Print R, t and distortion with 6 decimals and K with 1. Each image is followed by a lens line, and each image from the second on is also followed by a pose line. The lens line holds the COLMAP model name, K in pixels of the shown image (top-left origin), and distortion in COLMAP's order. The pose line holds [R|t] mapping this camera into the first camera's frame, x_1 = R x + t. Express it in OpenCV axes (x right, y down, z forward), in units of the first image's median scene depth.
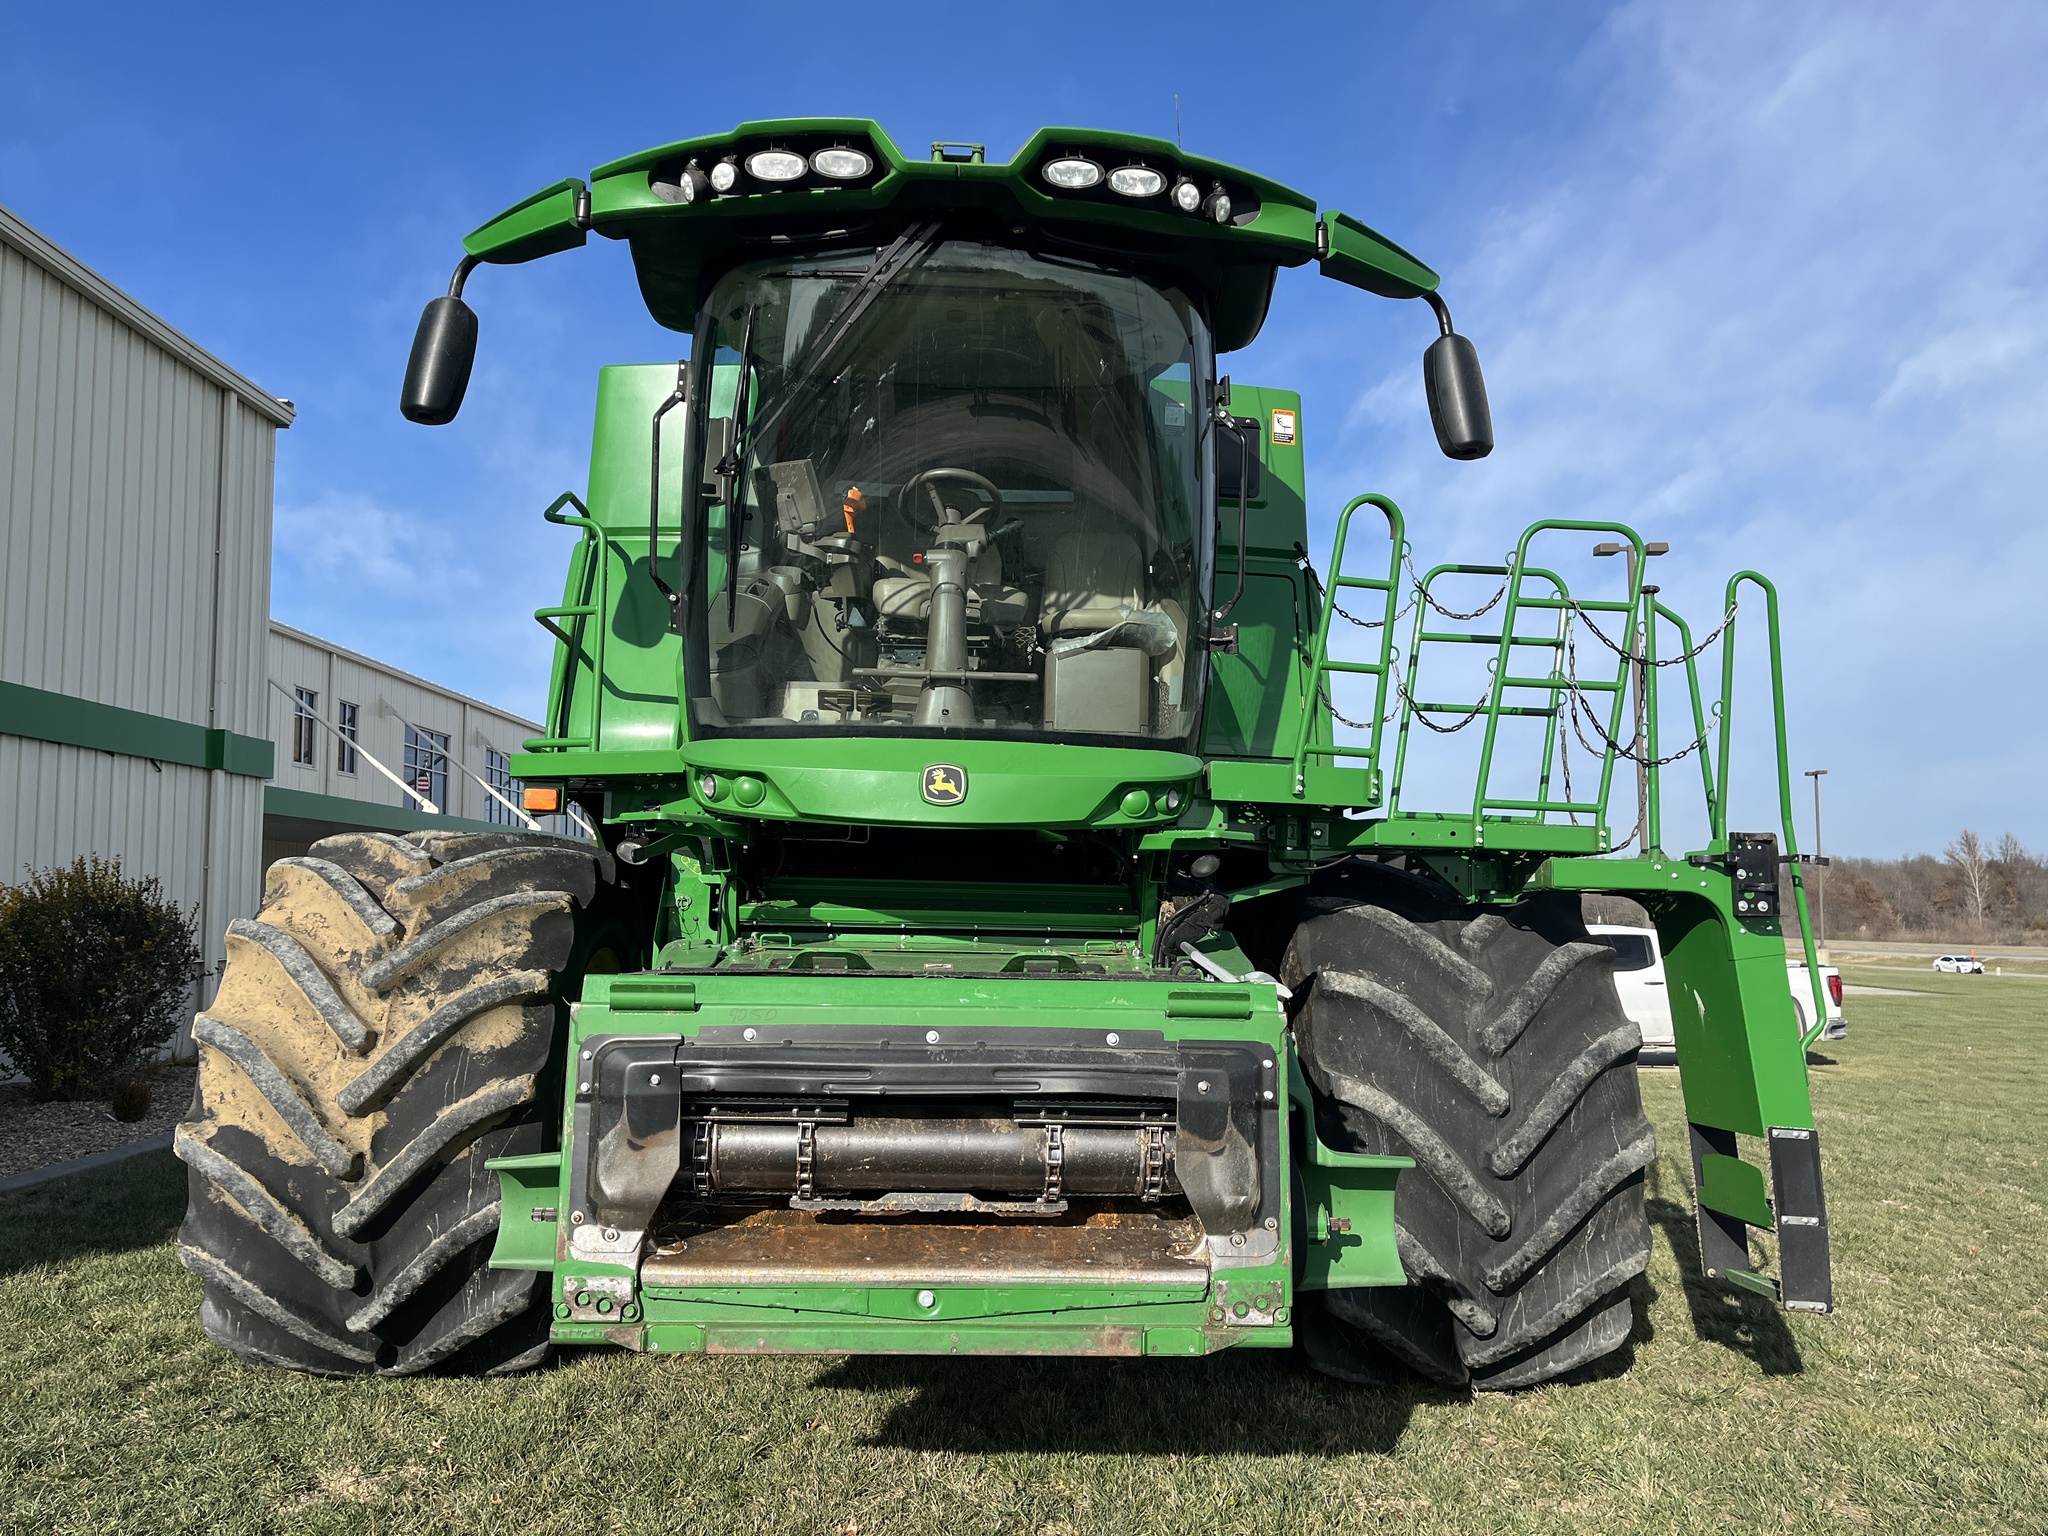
lens RADIAL K [[1532.2, 0, 1027.8], [0, 1532.2, 790.3], [0, 0, 1]] dist [0.080319, -0.104207]
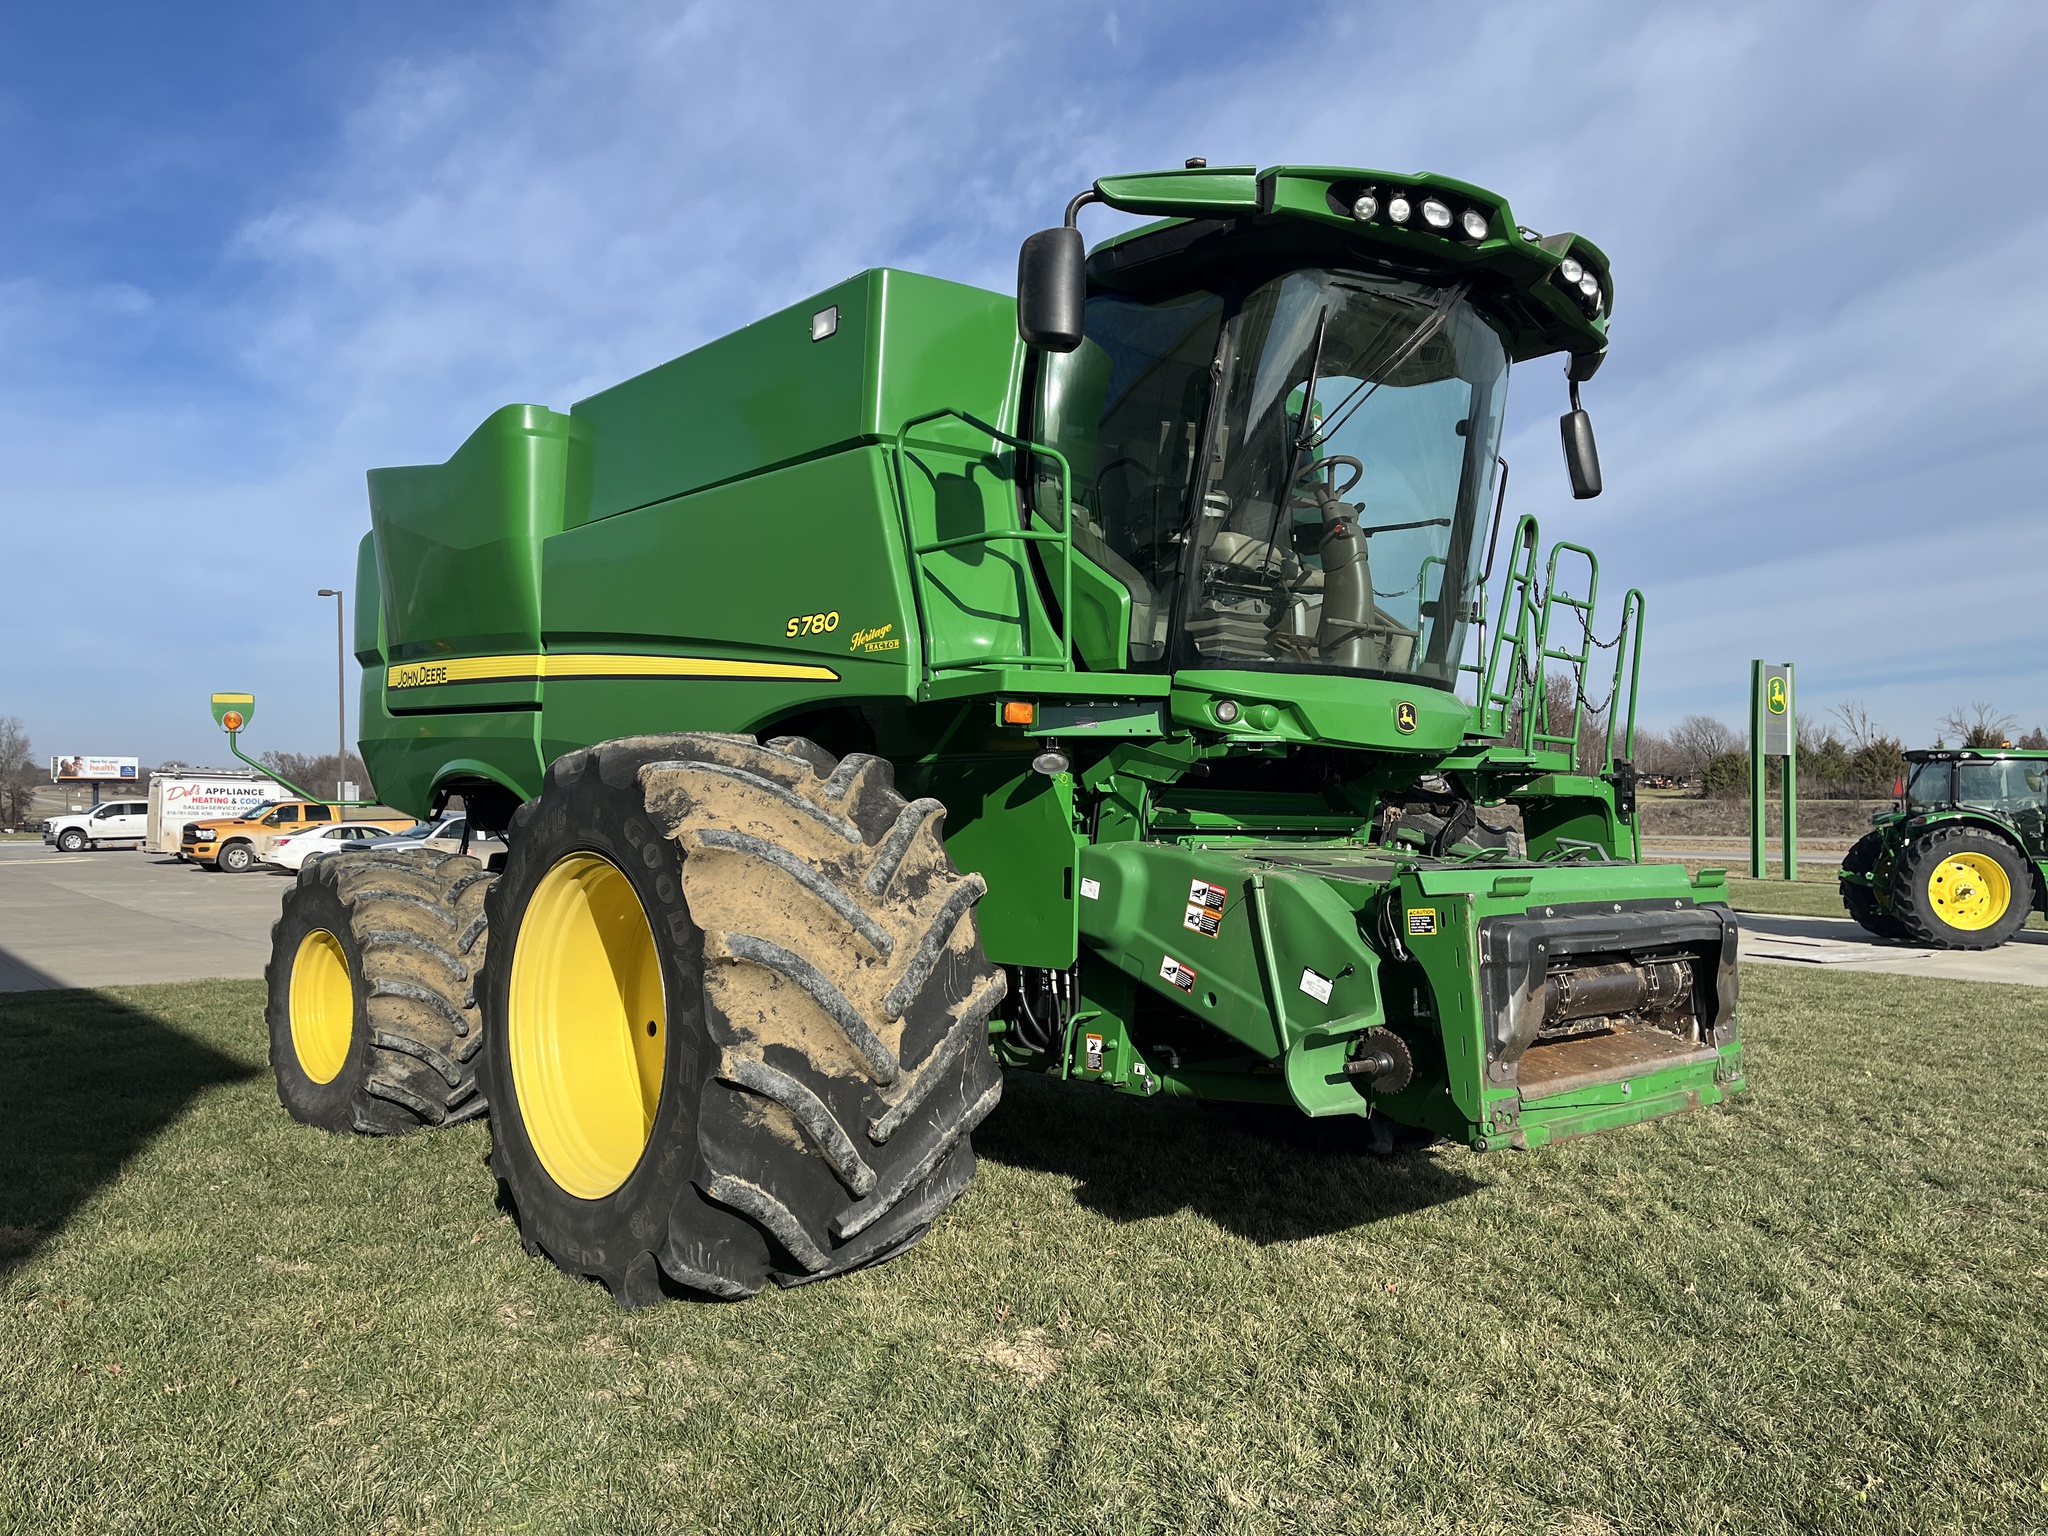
lens RADIAL K [[1532.2, 0, 1027.8], [0, 1532.2, 790.3], [0, 0, 1]] dist [0.080319, -0.104207]
pose [[0.776916, 0.000997, 0.629604, -0.993130], [-0.046009, 0.997415, 0.055194, 0.000290], [-0.627921, -0.071849, 0.774953, 0.180185]]
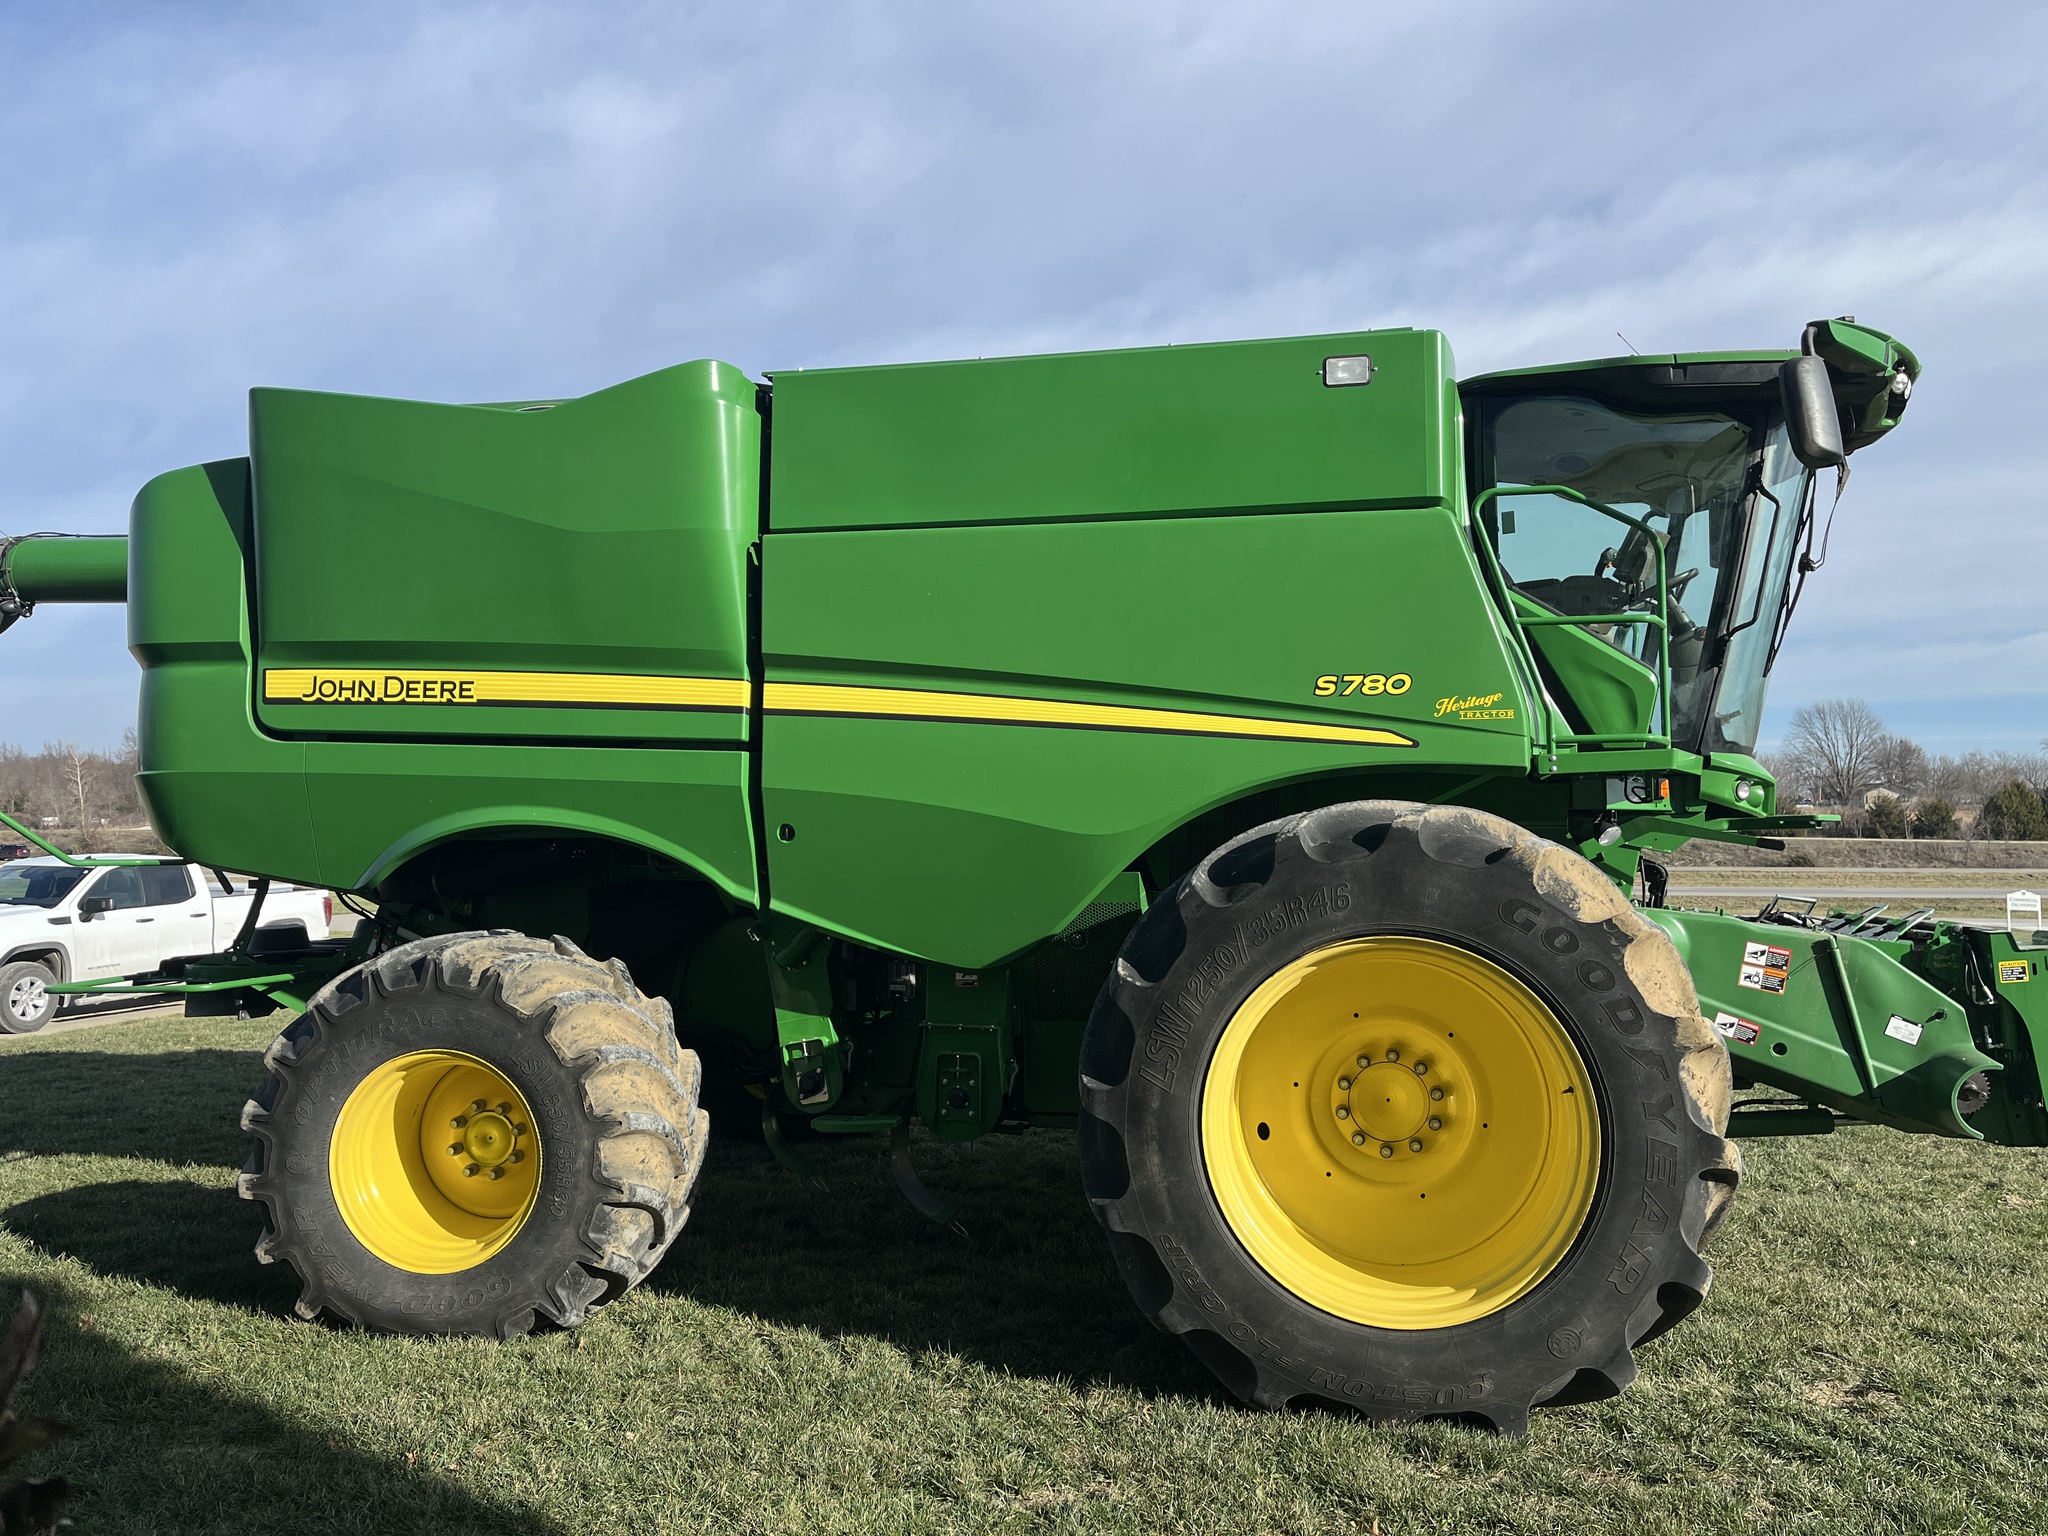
lens RADIAL K [[1532.2, 0, 1027.8], [0, 1532.2, 790.3], [0, 0, 1]] dist [0.080319, -0.104207]
pose [[0.242991, 0.022262, 0.969773, -1.534993], [-0.078702, 0.996893, -0.003165, 0.046401], [-0.966831, -0.075554, 0.243988, 1.188077]]
